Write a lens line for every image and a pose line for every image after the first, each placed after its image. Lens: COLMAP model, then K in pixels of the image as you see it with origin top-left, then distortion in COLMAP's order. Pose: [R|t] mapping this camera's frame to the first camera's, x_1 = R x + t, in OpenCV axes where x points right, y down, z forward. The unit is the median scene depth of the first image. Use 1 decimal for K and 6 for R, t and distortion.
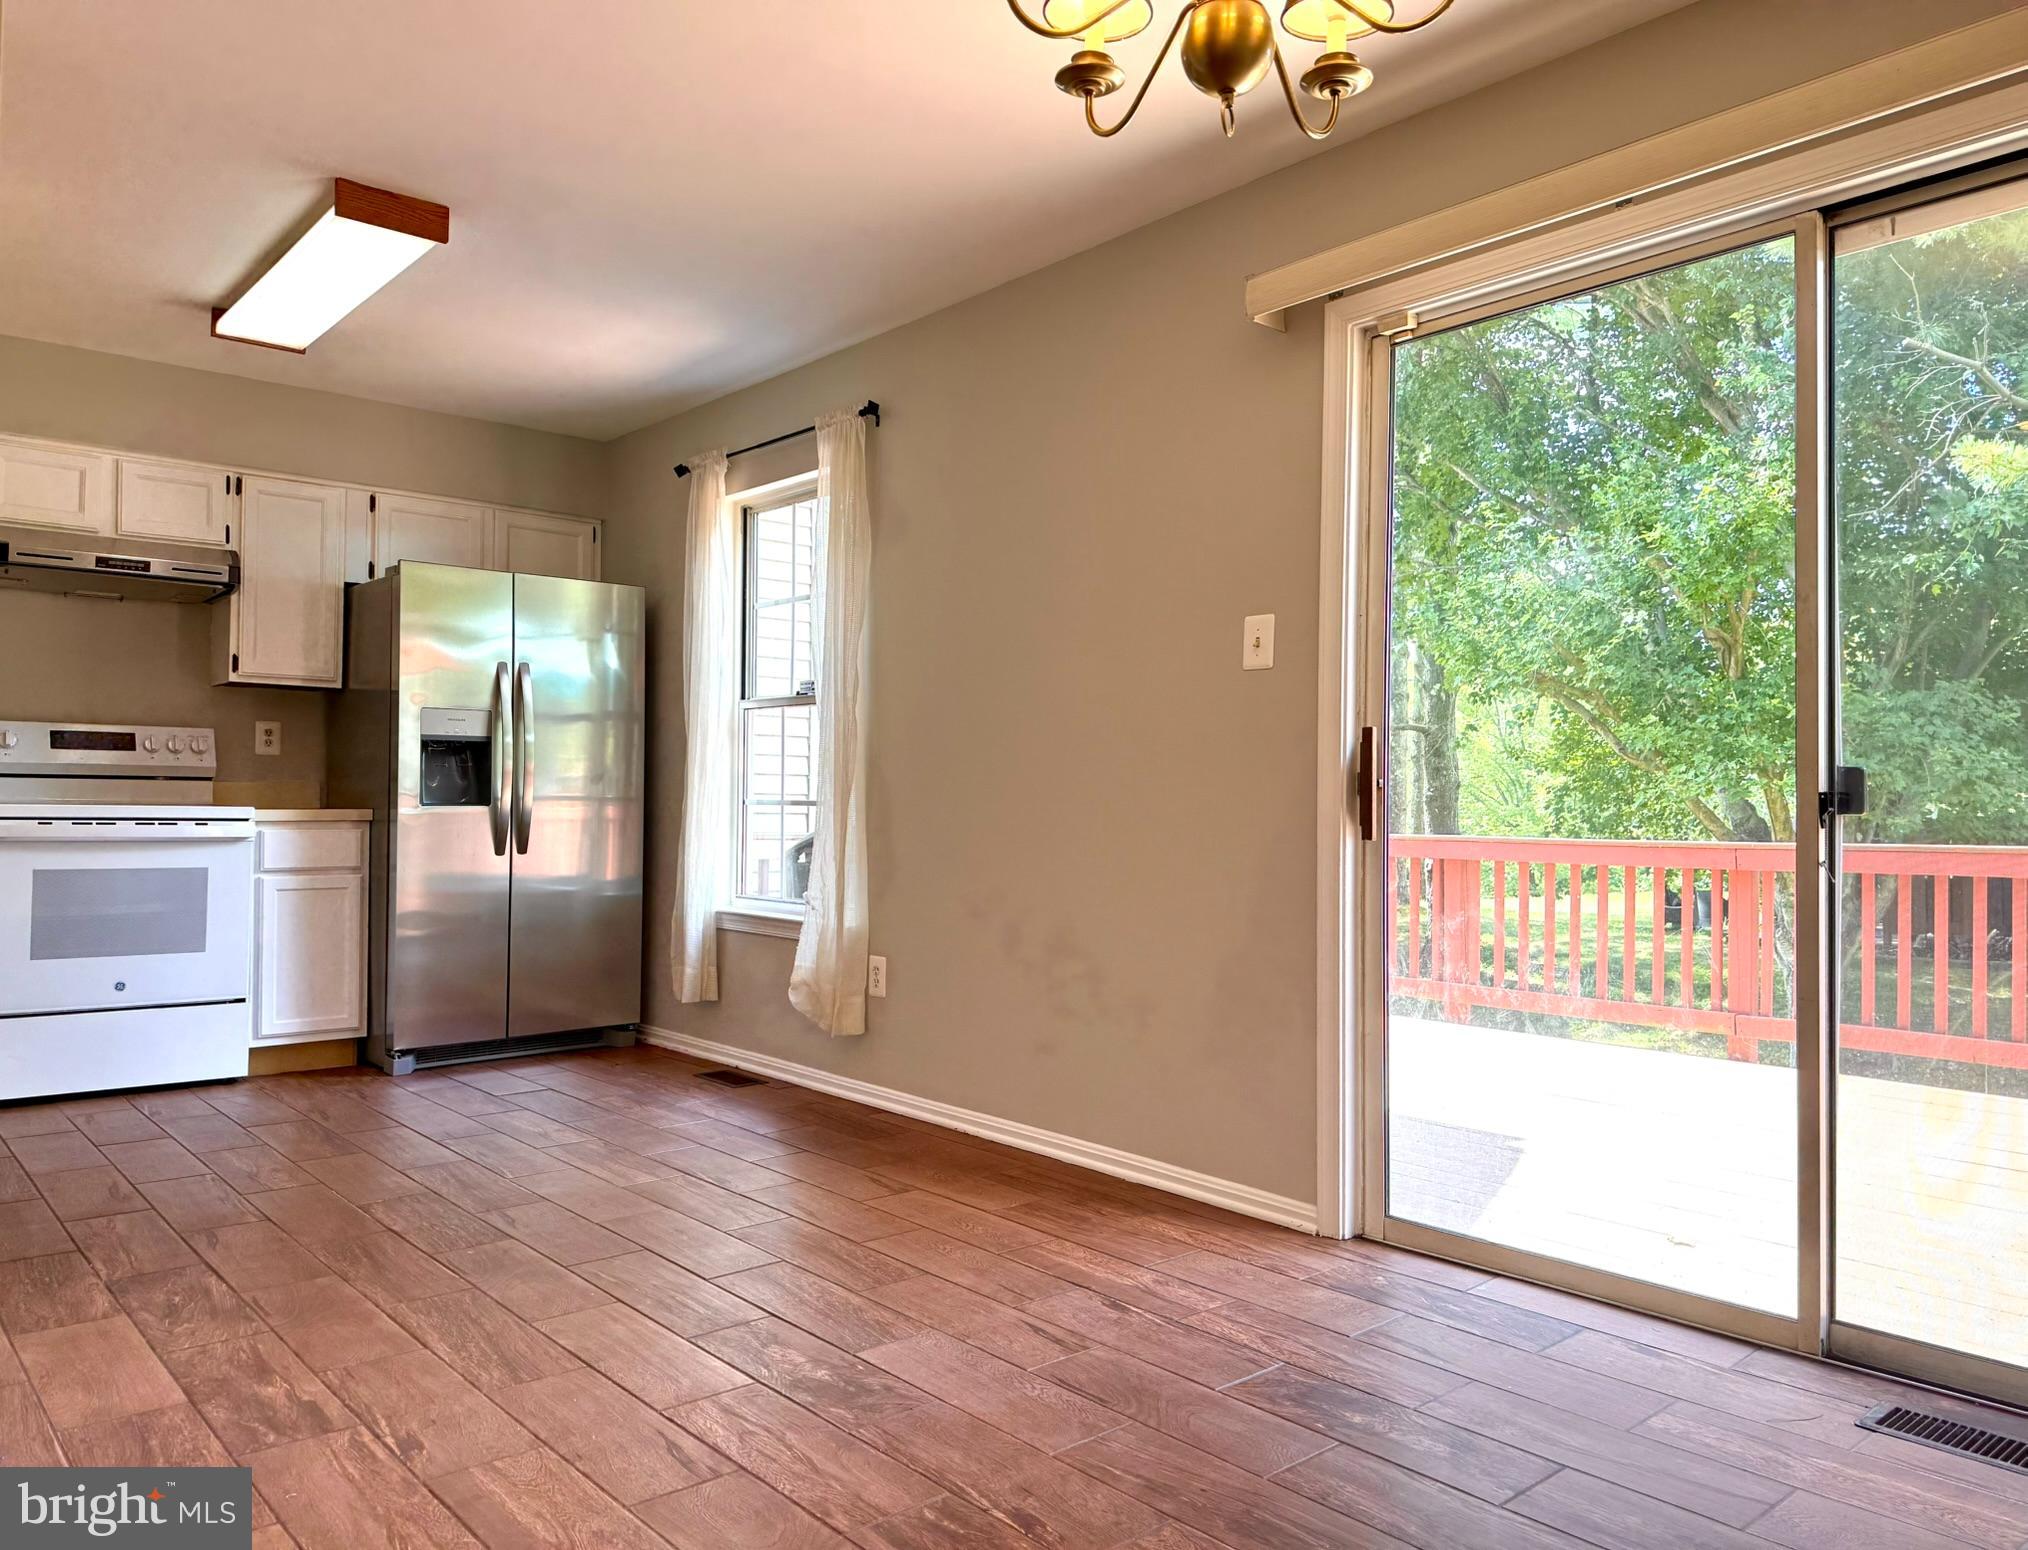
lens RADIAL K [[1454.0, 0, 1014.0], [0, 1454.0, 775.0], [0, 0, 1]] dist [0.020280, -0.002700]
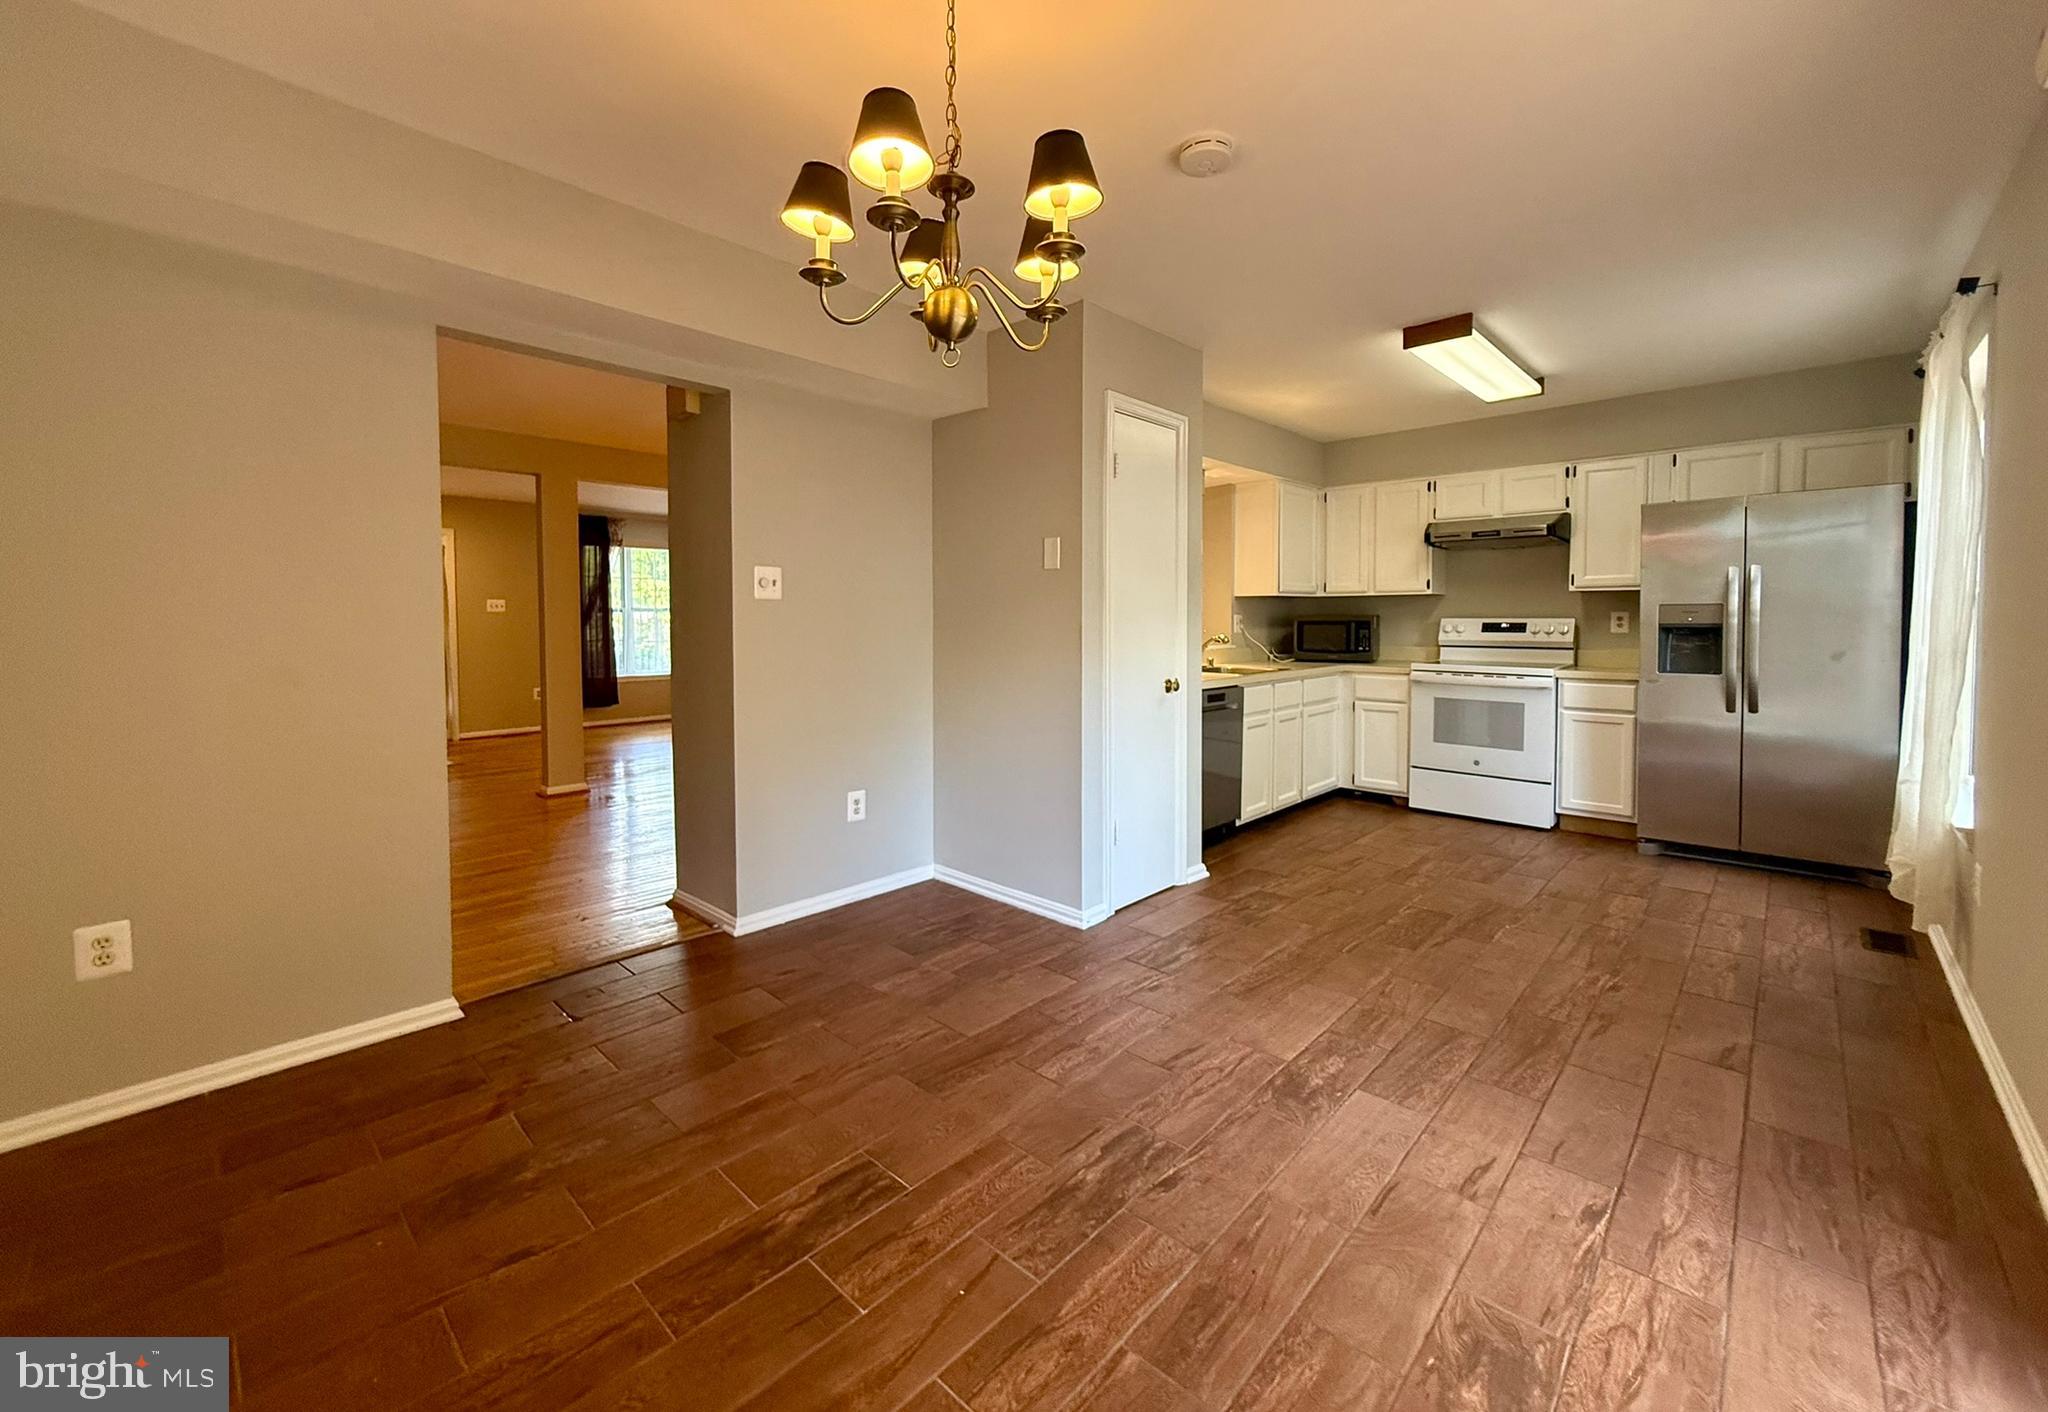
lens RADIAL K [[823.6, 0, 1022.1], [0, 823.6, 645.7], [0, 0, 1]] dist [0.001375, 0.000226]
pose [[0.104534, 0.024850, -0.994211, 0.497766], [0.020886, 0.999412, 0.027176, -0.061091], [0.994302, -0.023606, 0.103954, 0.431400]]
